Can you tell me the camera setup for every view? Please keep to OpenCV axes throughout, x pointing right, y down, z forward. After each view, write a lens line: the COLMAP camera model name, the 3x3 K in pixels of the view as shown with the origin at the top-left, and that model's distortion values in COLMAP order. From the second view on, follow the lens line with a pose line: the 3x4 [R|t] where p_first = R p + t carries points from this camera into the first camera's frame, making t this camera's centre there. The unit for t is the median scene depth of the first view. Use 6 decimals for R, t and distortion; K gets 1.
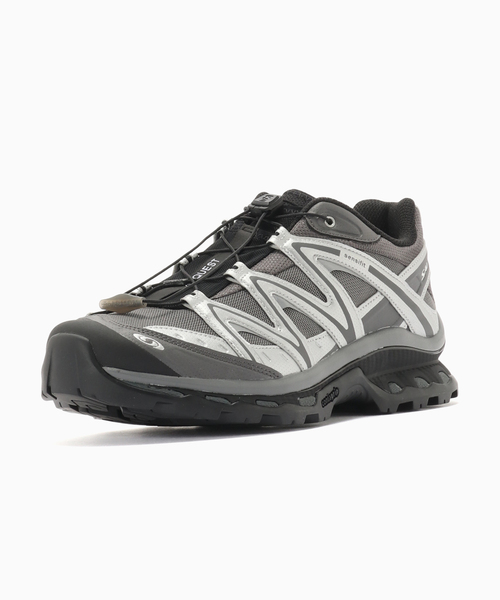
lens RADIAL K [[3618.0, 0, 251.0], [0, 3618.0, 297.5], [0, 0, 1]] dist [-6.107321, 0.000000]
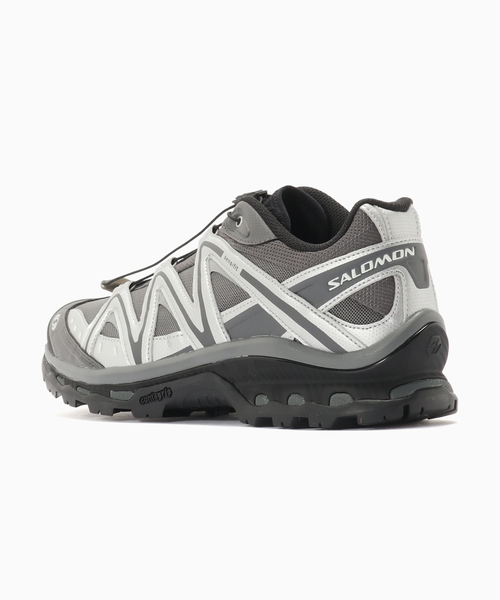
lens RADIAL K [[3618.0, 0, 251.7], [0, 3618.0, 295.5], [0, 0, 1]] dist [-6.107321, 0.000000]
pose [[-0.065685, 0.087232, -0.994020, 0.998294], [-0.006481, 0.996113, 0.087844, -0.087240], [0.997819, 0.012212, -0.064865, 1.072416]]
